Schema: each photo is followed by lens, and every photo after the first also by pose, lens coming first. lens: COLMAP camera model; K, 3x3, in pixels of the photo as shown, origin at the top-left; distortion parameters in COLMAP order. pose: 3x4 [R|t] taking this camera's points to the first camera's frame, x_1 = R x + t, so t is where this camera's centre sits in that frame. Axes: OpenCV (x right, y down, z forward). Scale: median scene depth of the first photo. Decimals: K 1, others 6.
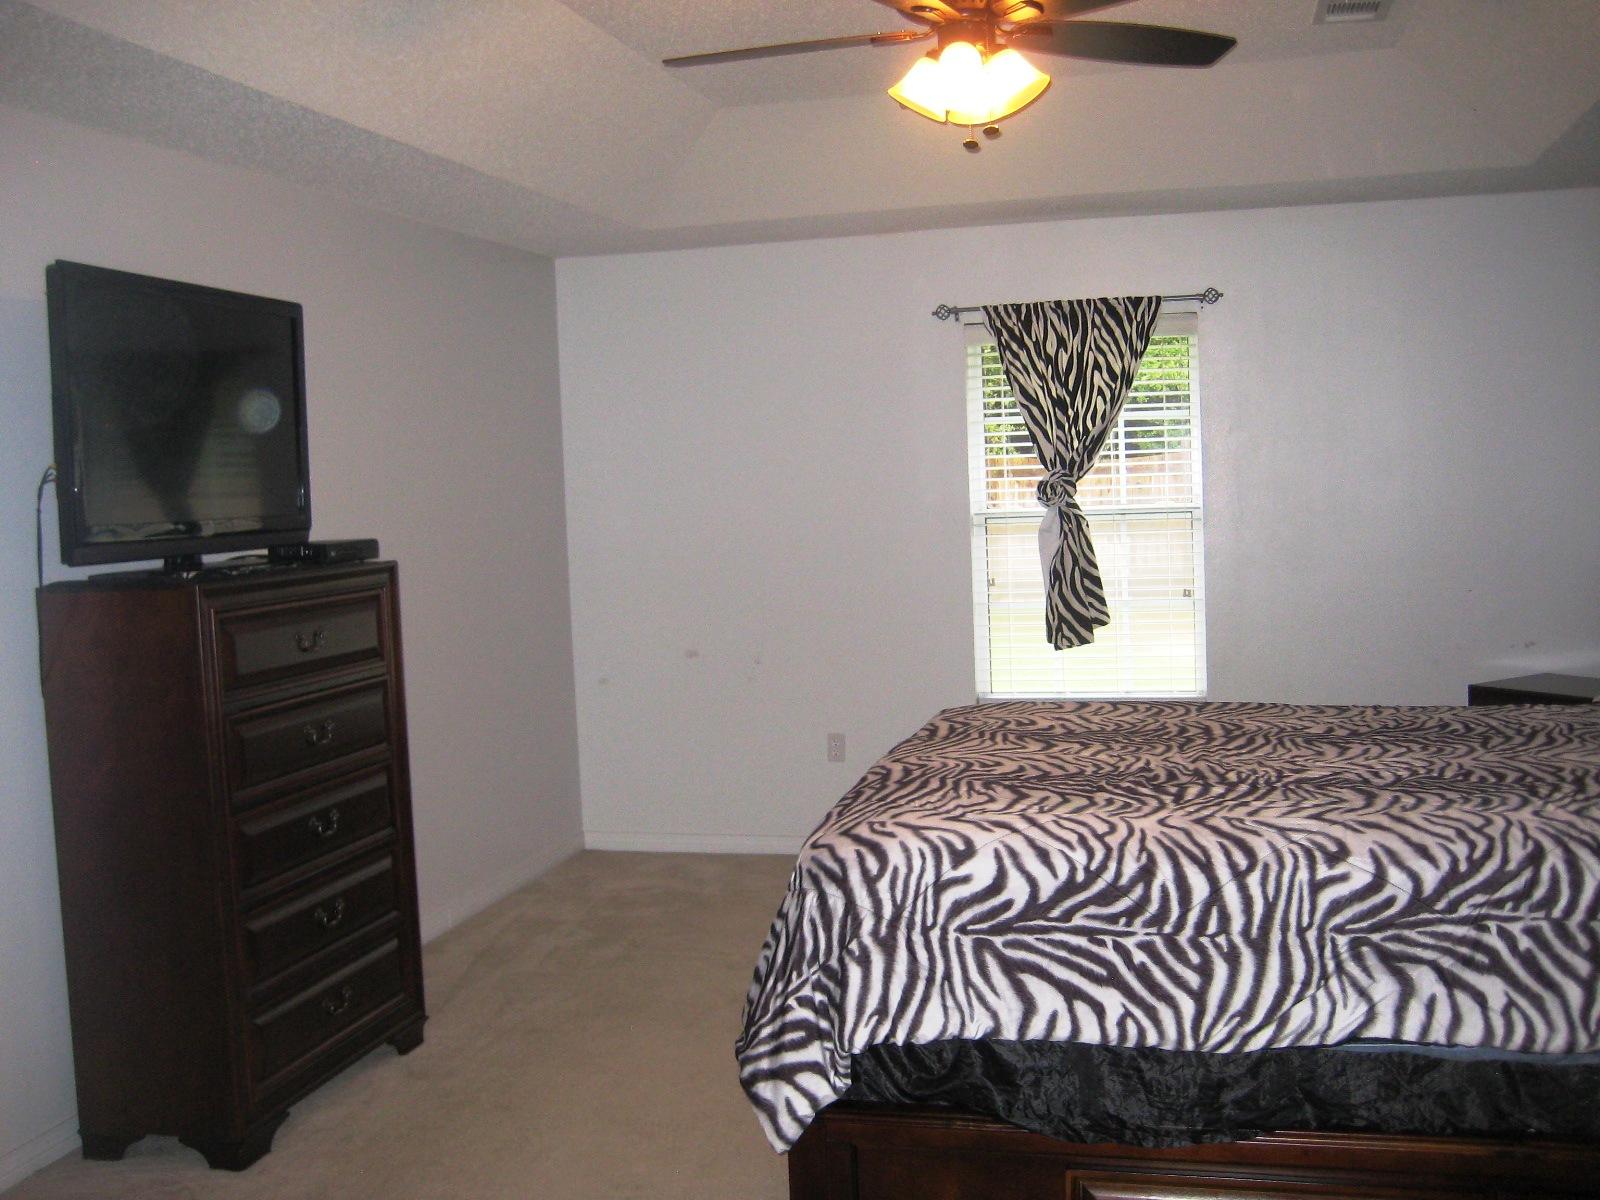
lens RADIAL K [[1644.9, 0, 800.0], [0, 1644.9, 600.0], [0, 0, 1]] dist [-0.098666, 0.024202]
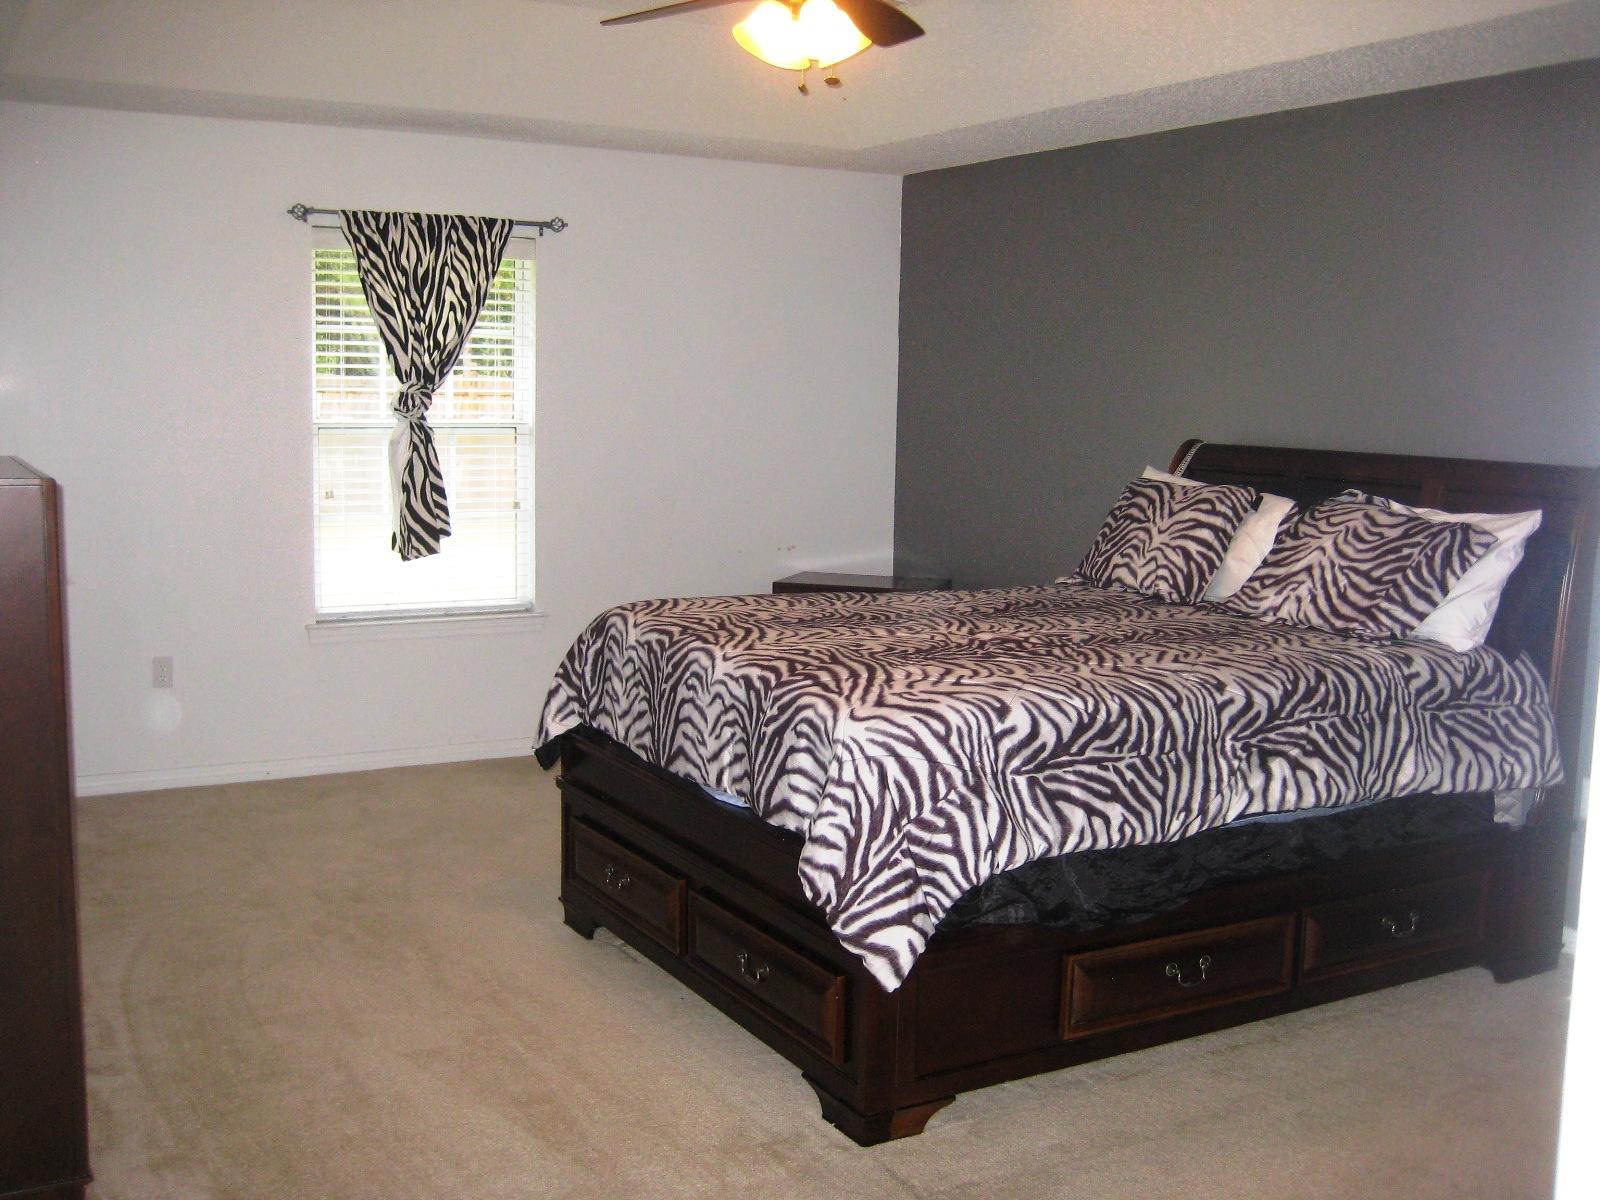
lens RADIAL K [[1644.9, 0, 800.0], [0, 1644.9, 600.0], [0, 0, 1]] dist [-0.098666, 0.024202]
pose [[0.731830, -0.038007, 0.680427, -0.822954], [0.006172, 0.998772, 0.049151, 0.015430], [-0.681460, -0.031771, 0.731166, 0.231112]]
